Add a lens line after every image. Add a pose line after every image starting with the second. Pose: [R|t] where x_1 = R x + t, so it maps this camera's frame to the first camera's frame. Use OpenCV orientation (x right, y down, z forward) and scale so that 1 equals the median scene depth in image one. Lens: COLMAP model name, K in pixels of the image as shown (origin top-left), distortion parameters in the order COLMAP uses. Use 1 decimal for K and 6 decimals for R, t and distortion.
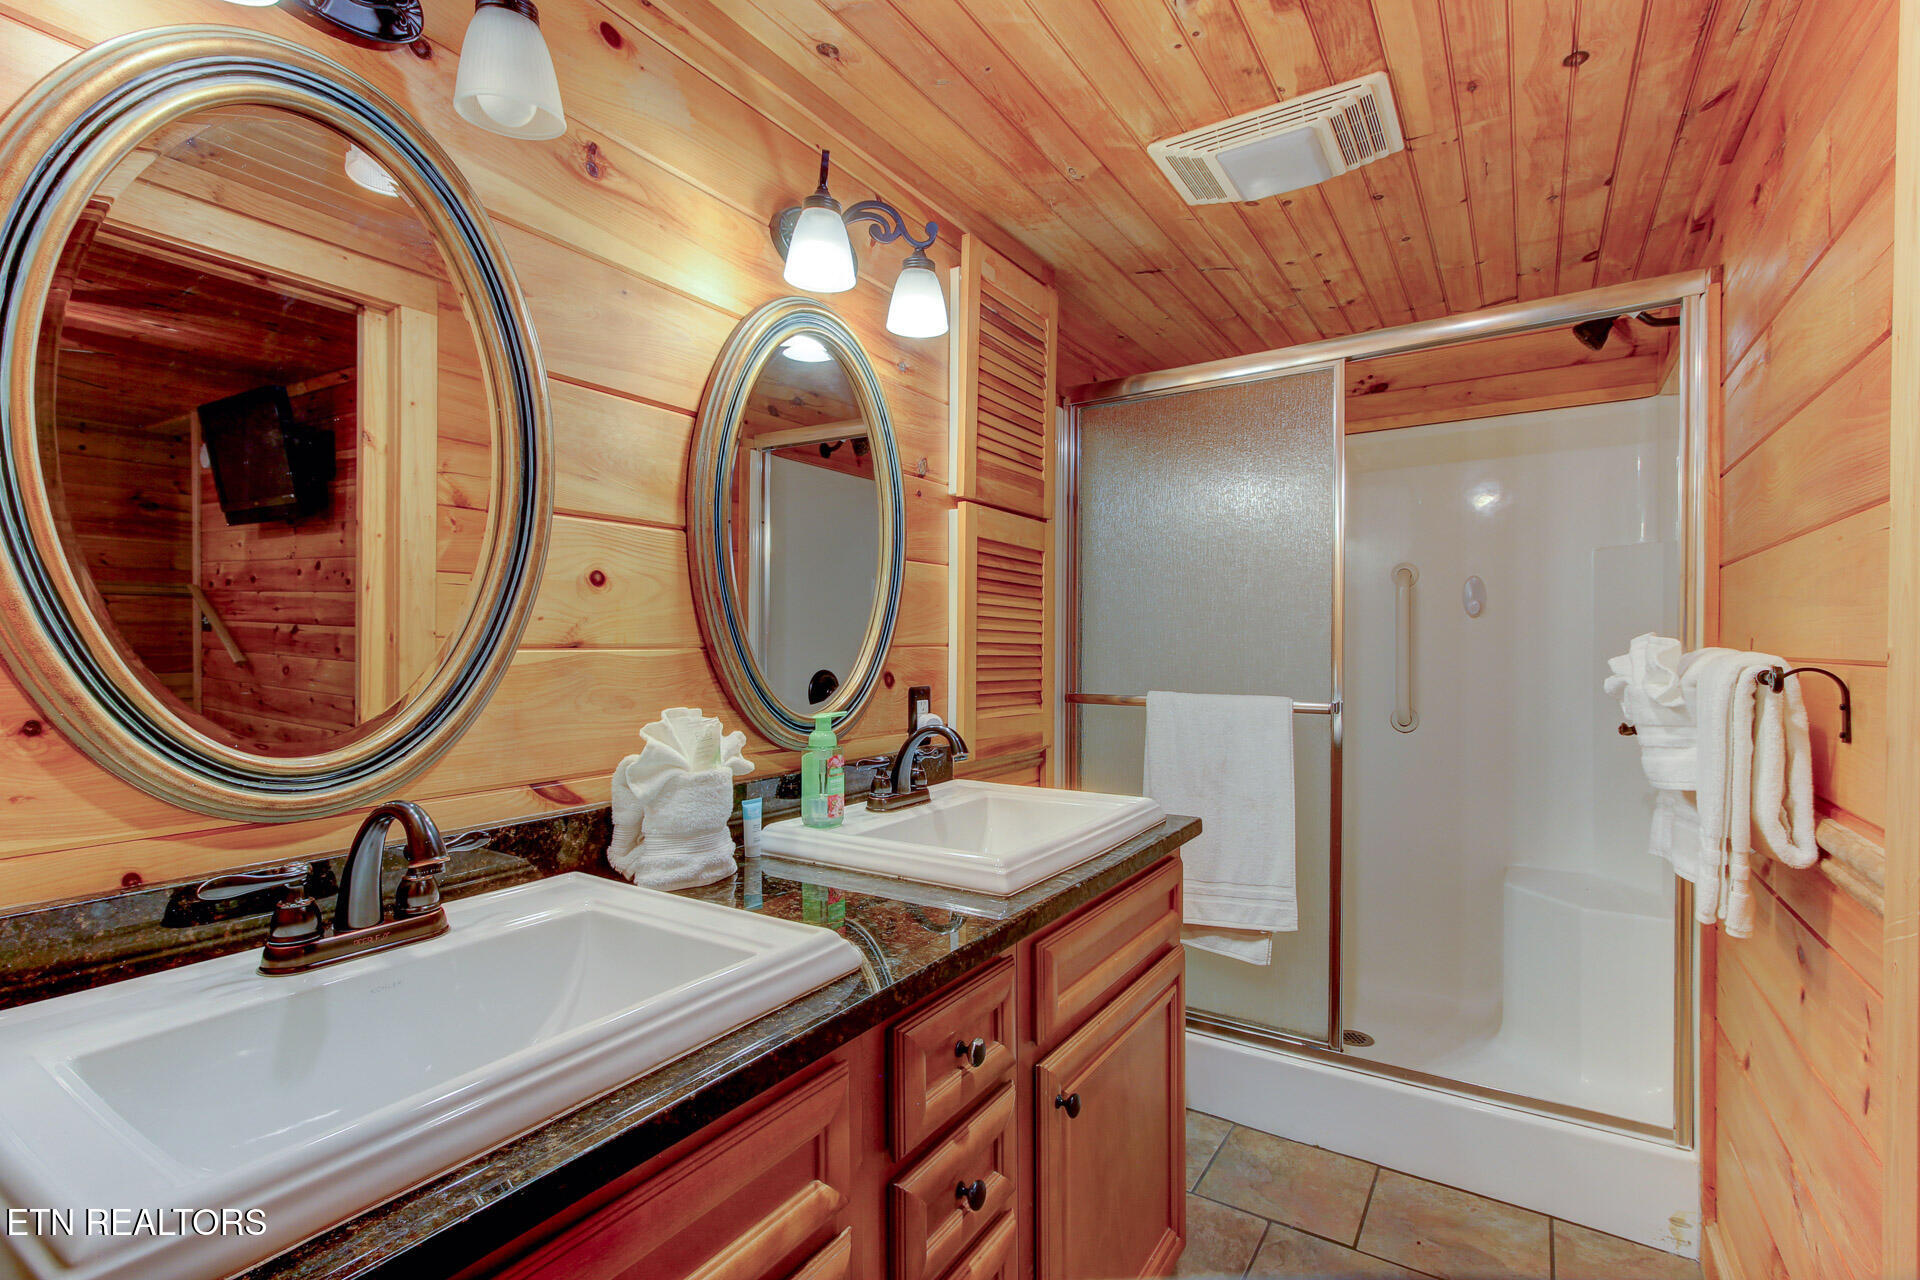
lens RADIAL K [[878.9, 0, 962.2], [0, 878.9, 649.5], [0, 0, 1]] dist [-0.005657, 0.005319]
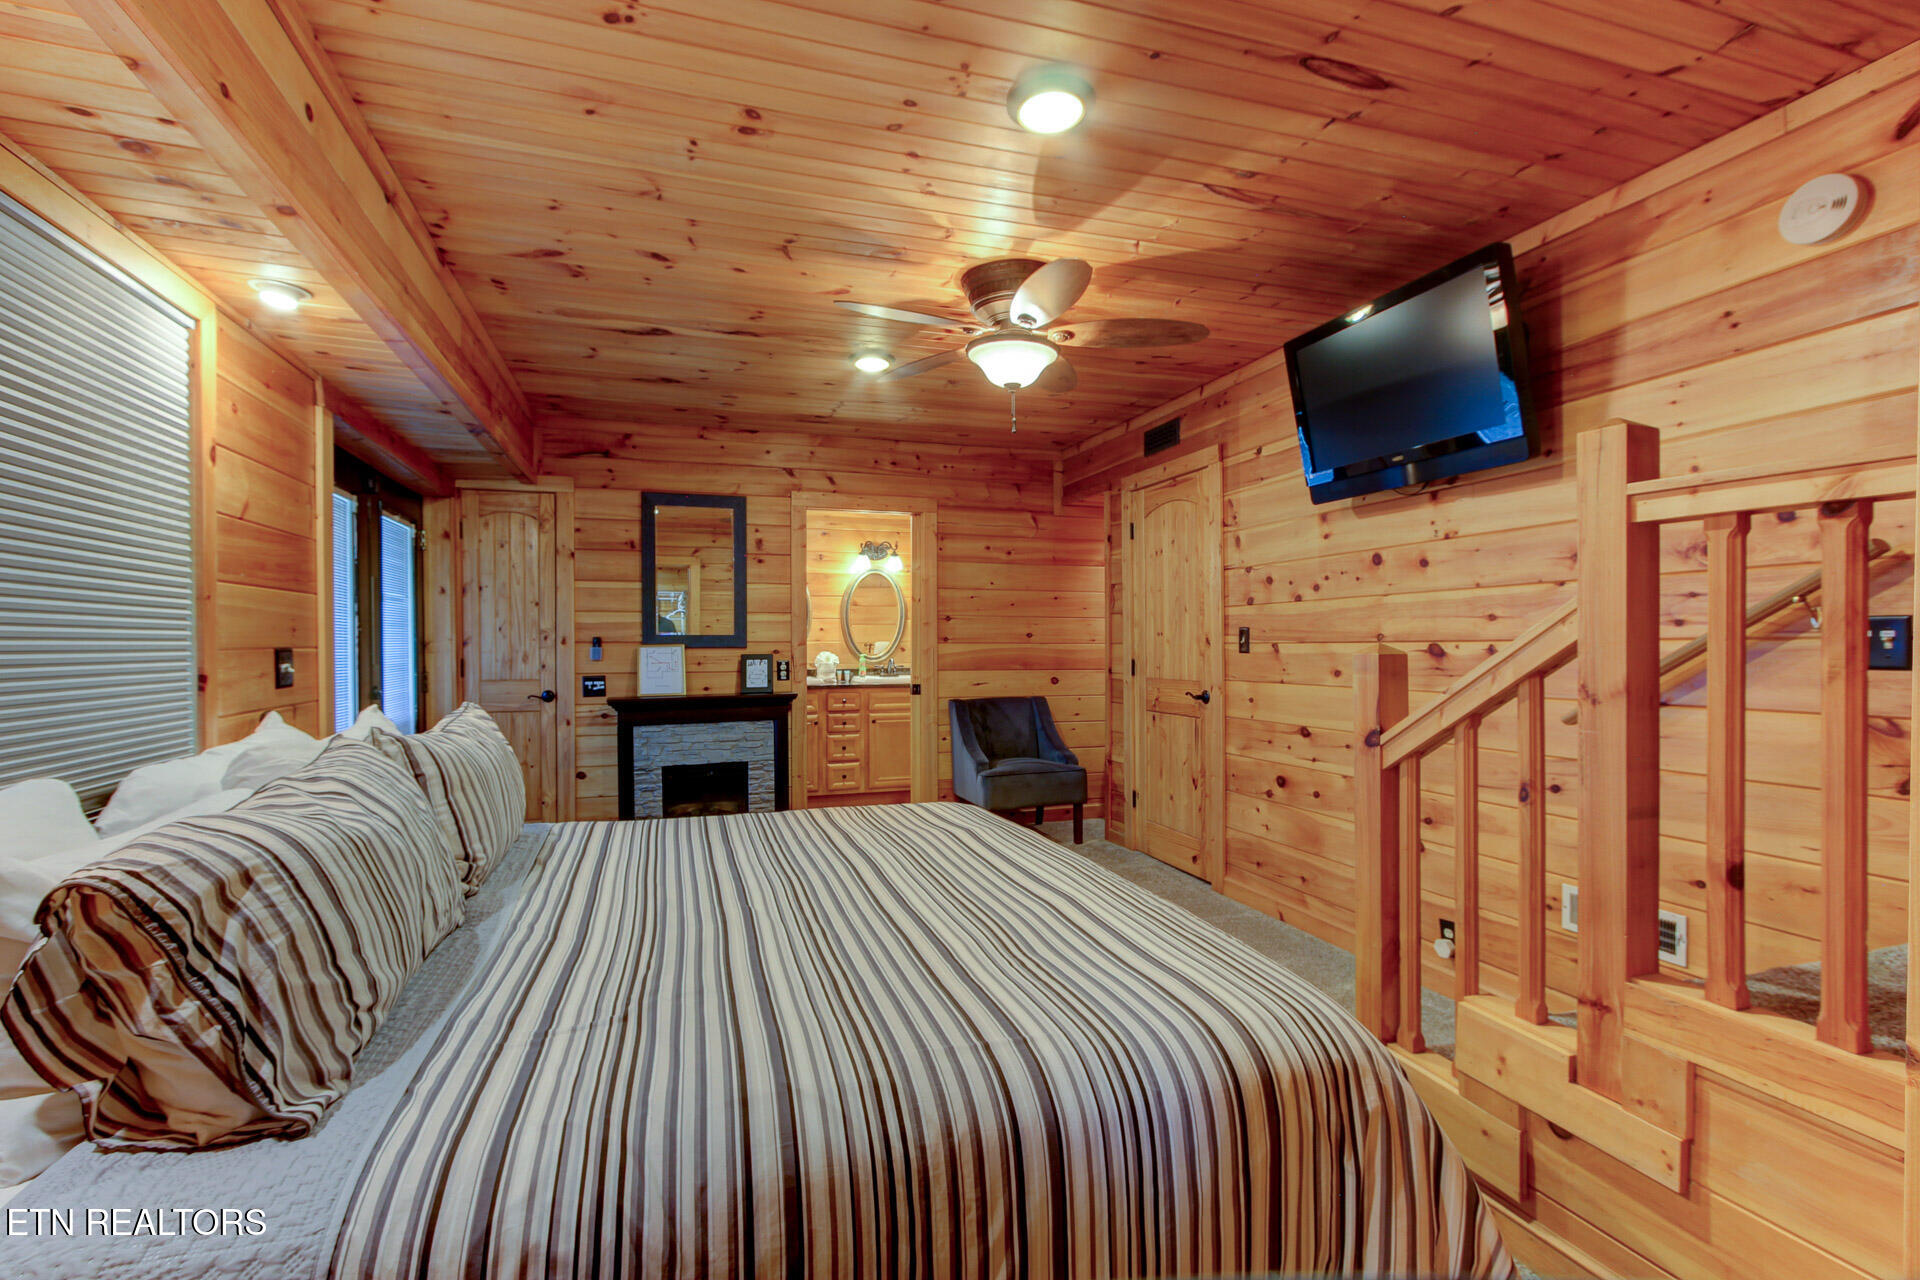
lens RADIAL K [[878.9, 0, 962.2], [0, 878.9, 649.5], [0, 0, 1]] dist [-0.005657, 0.005319]
pose [[0.789680, -0.003039, -0.613511, 3.126693], [0.005697, 0.999981, 0.002380, 0.033866], [0.613492, -0.005375, 0.789682, -2.401014]]
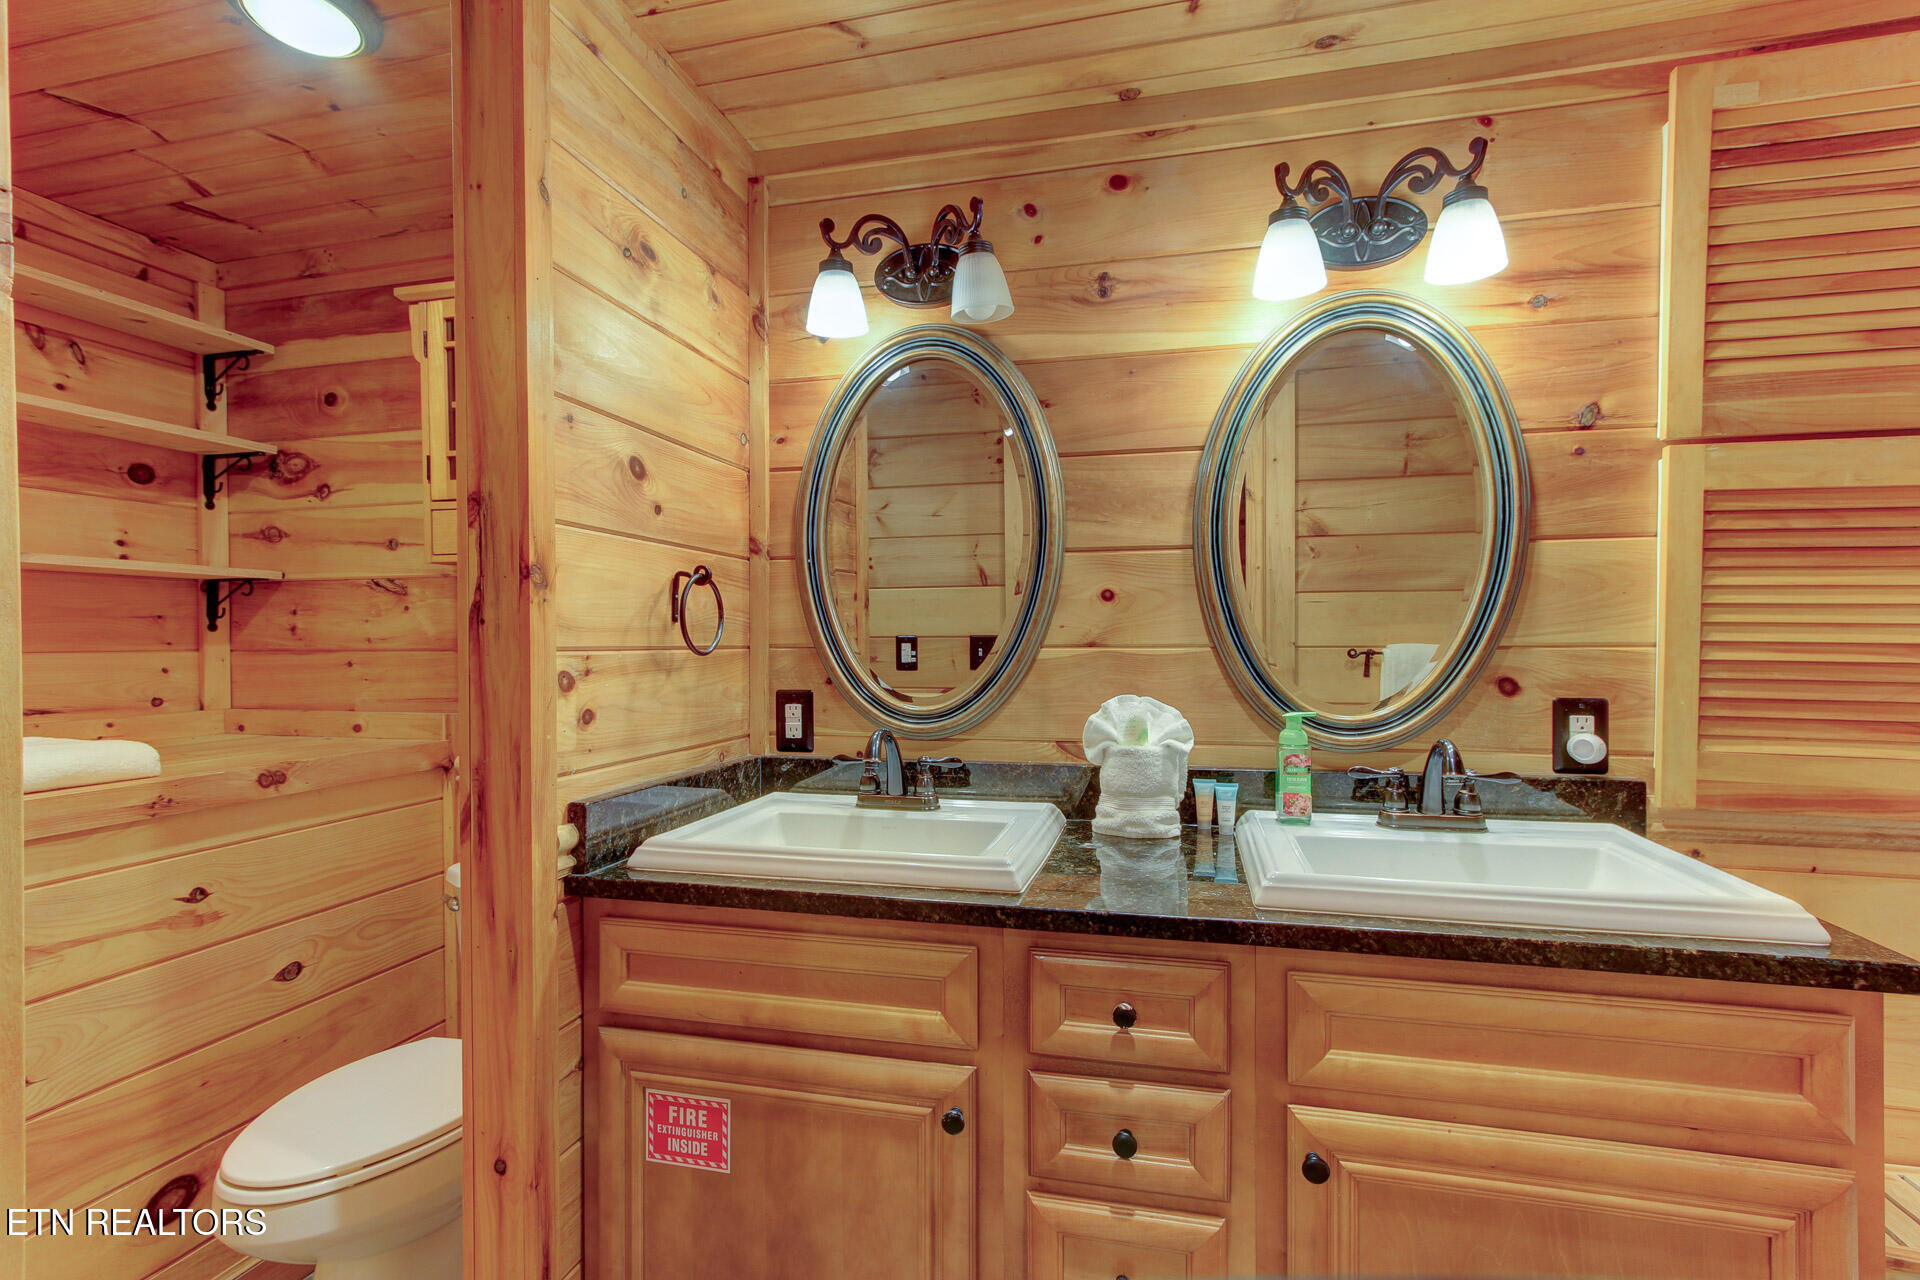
lens RADIAL K [[878.9, 0, 962.2], [0, 878.9, 649.5], [0, 0, 1]] dist [-0.005657, 0.005319]
pose [[0.333172, 0.009923, -0.942814, 0.645058], [-0.003454, 0.999951, 0.009304, -0.008457], [0.942860, 0.000157, 0.333190, 0.285118]]
